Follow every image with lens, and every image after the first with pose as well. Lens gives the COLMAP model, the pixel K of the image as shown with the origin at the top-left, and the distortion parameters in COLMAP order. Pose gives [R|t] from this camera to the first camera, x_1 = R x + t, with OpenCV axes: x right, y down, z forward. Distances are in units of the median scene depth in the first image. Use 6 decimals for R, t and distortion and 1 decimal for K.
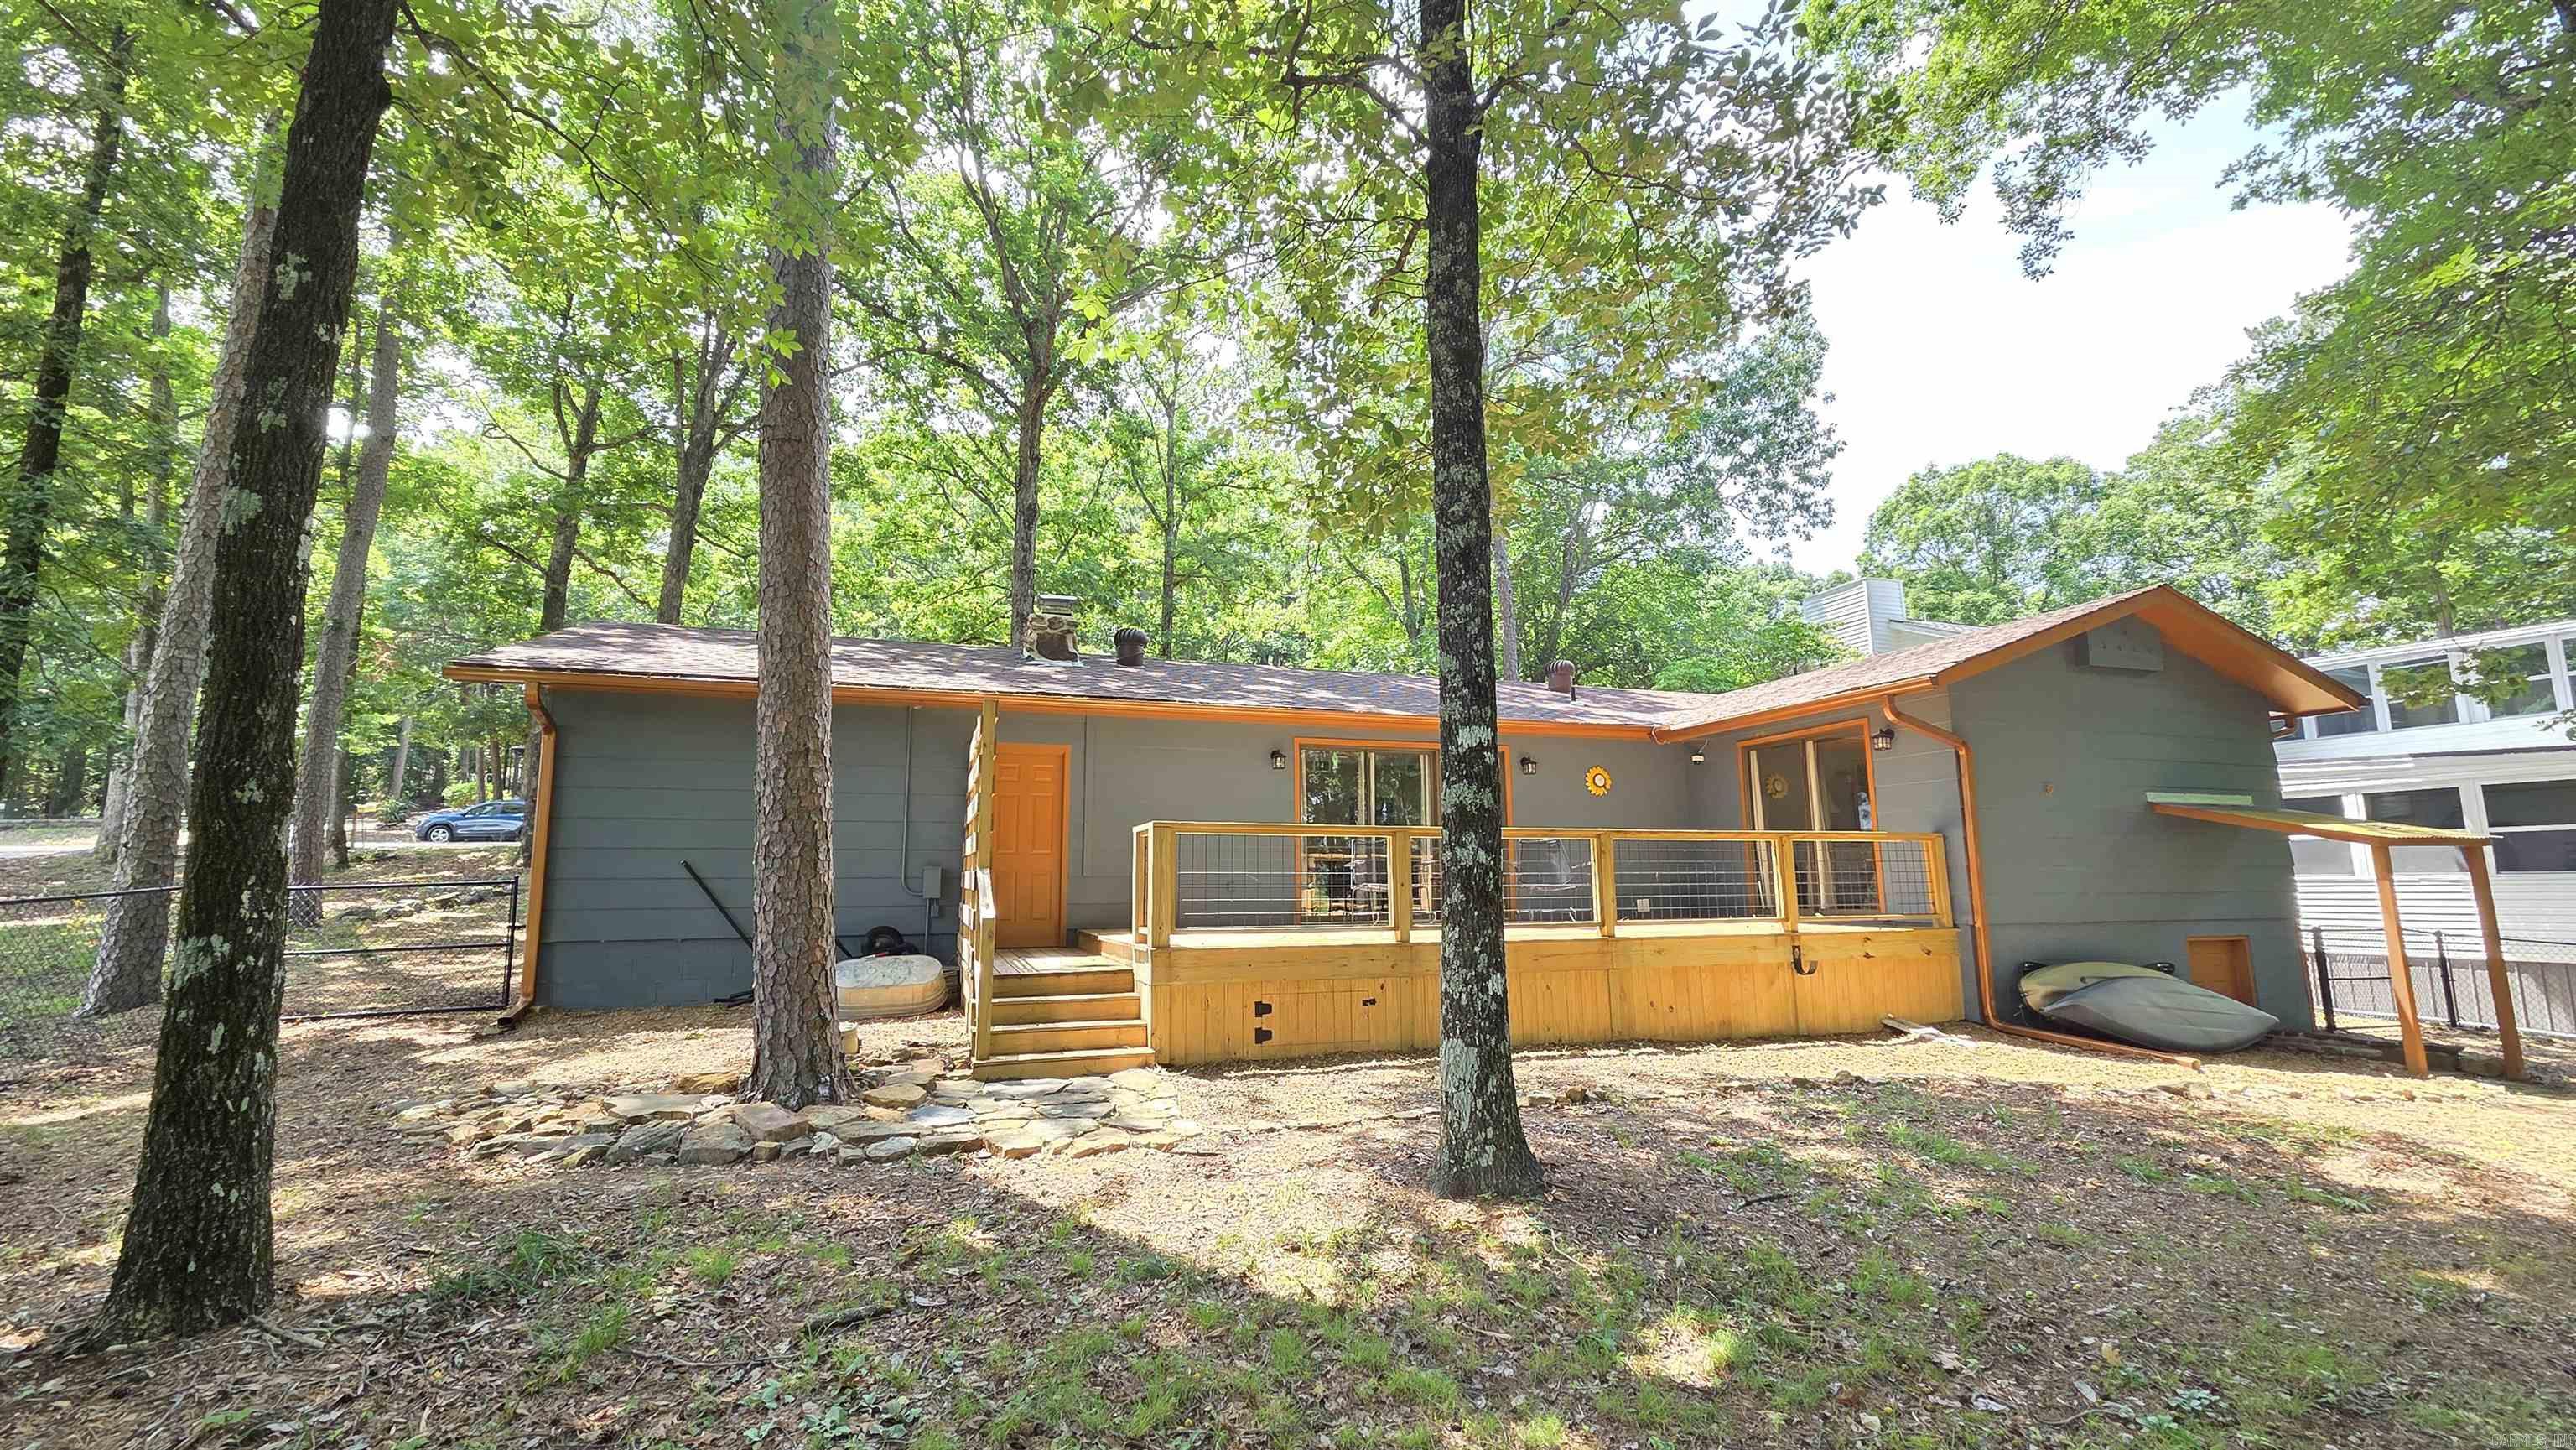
lens RADIAL K [[1053.5, 0, 1291.1], [0, 1053.5, 720.8], [0, 0, 1]] dist [0.008917, -0.001820]
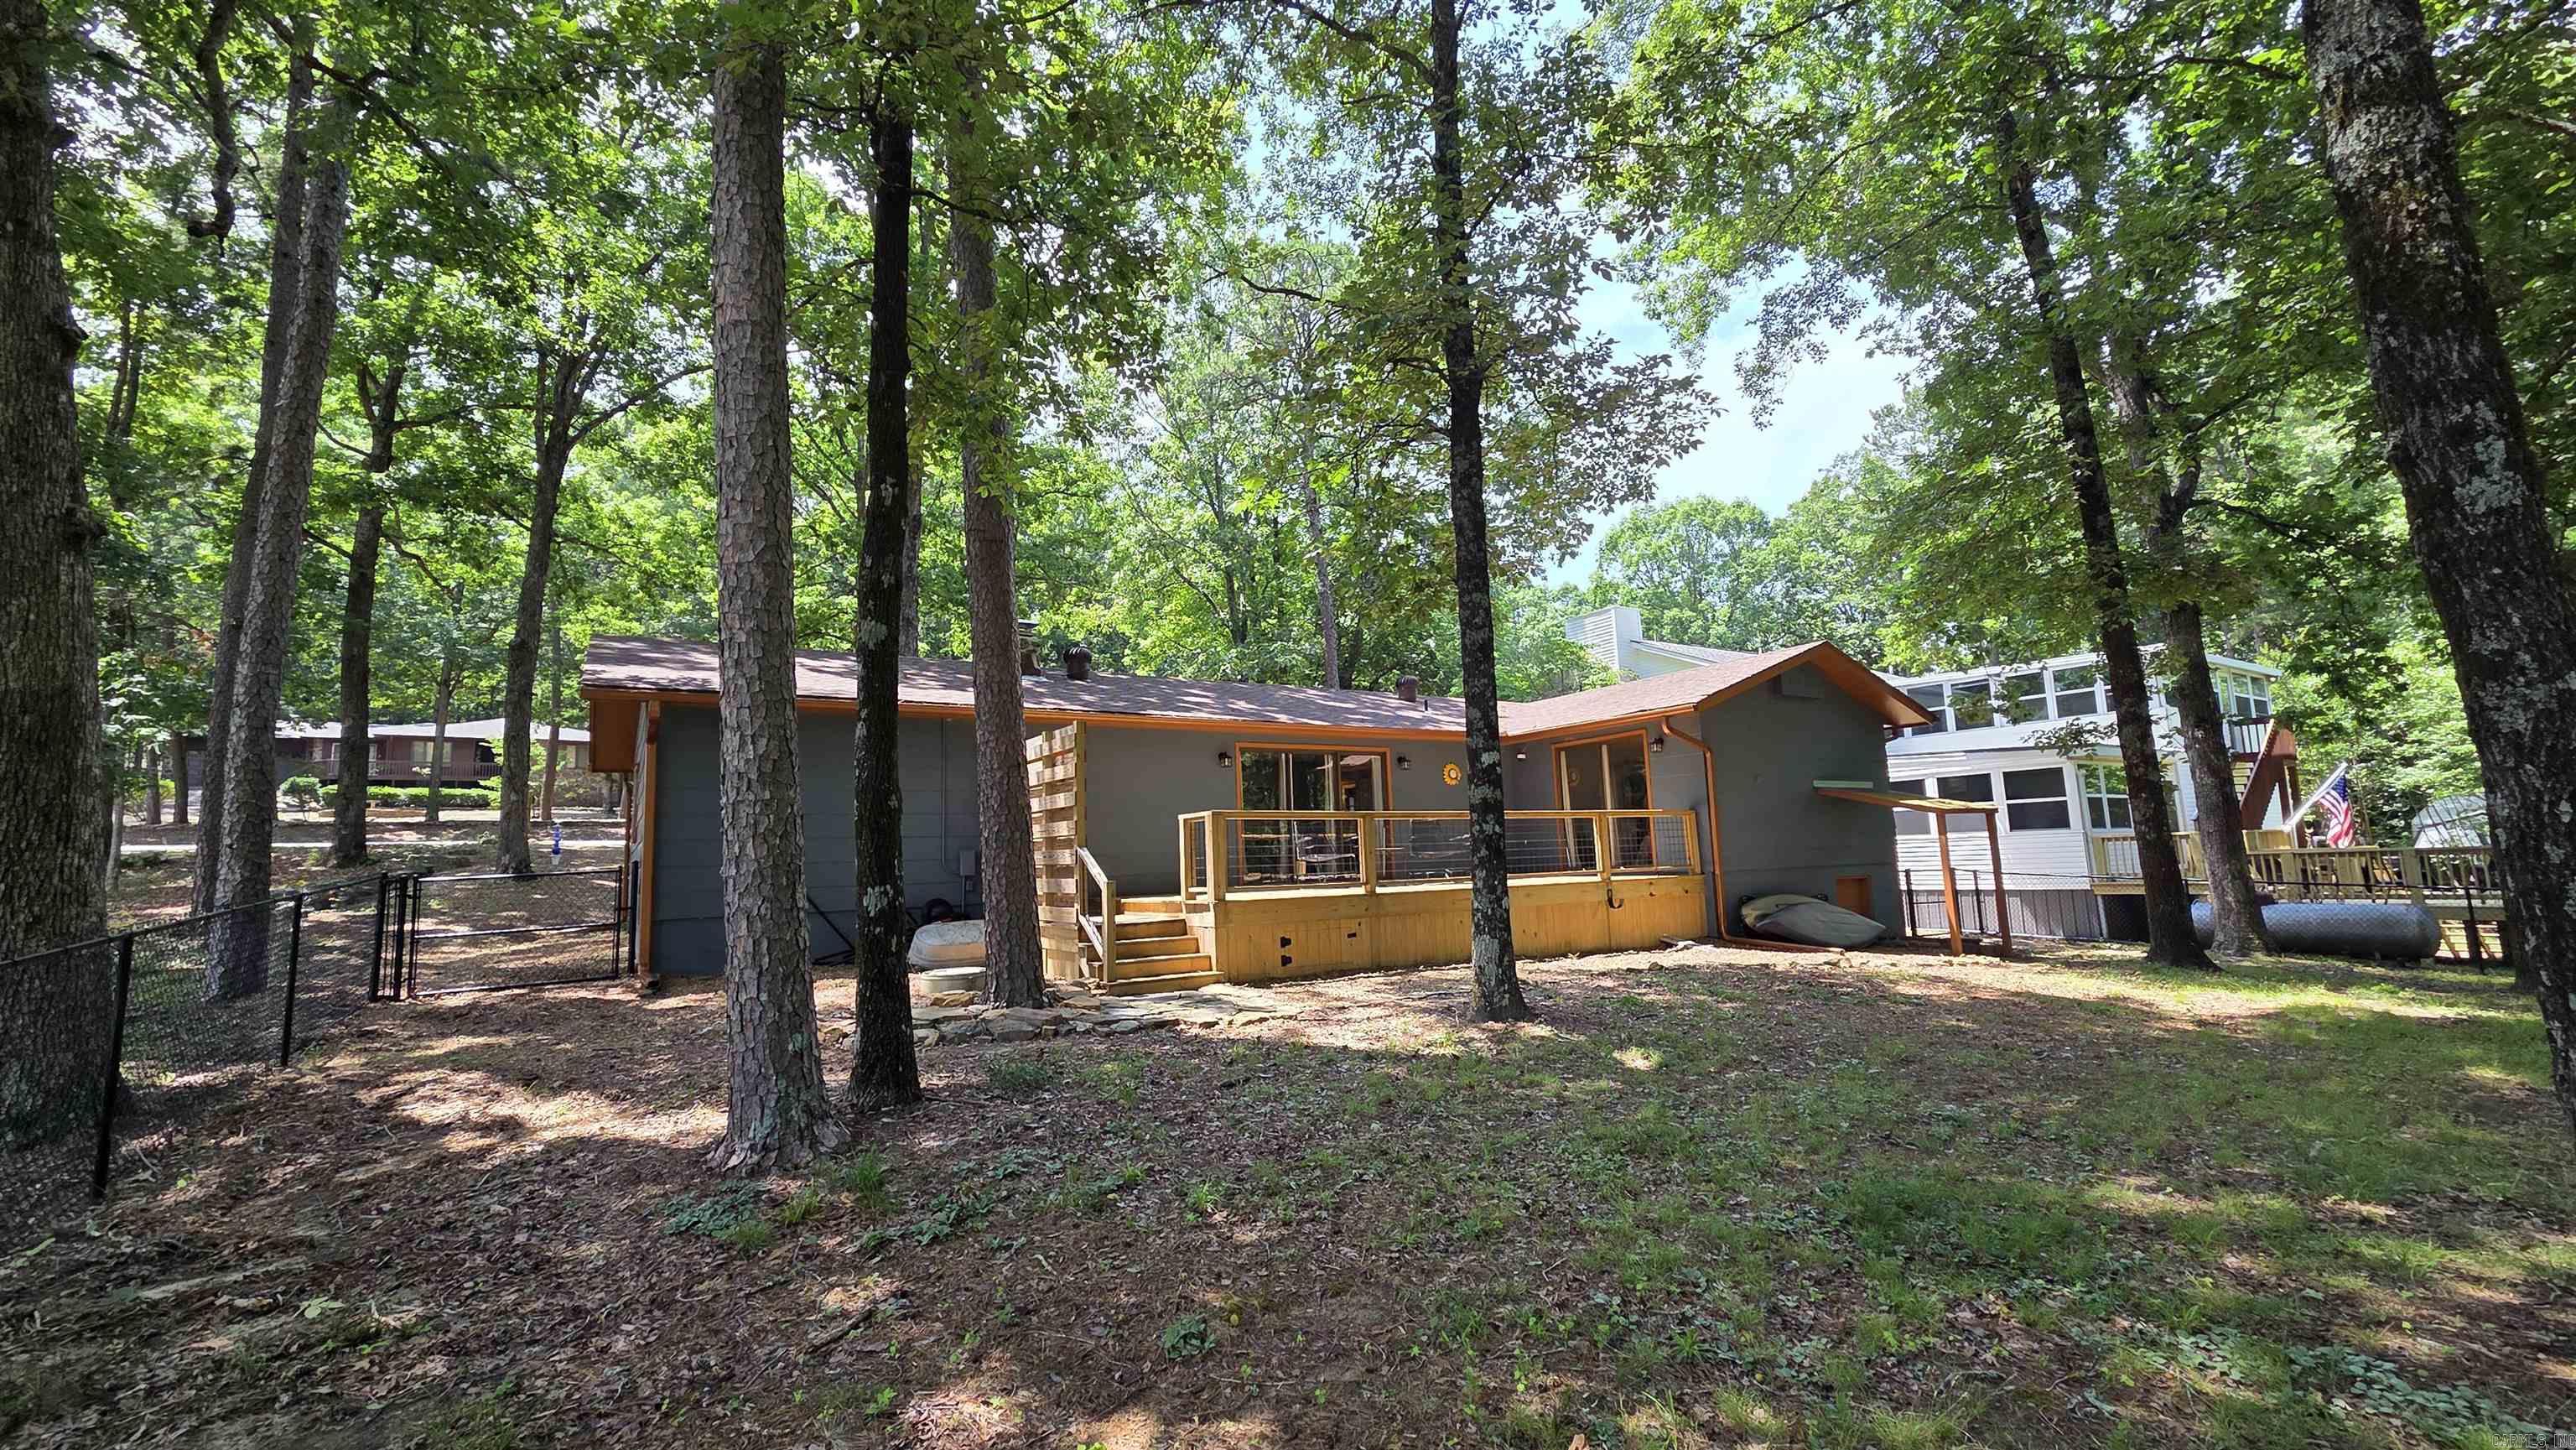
lens RADIAL K [[1053.5, 0, 1295.1], [0, 1053.5, 719.9], [0, 0, 1]] dist [0.008917, -0.001820]
pose [[0.971633, 0.005220, 0.236437, -0.236146], [-0.008394, 0.999888, 0.012417, -0.028599], [-0.236345, -0.014050, 0.971568, -0.252011]]
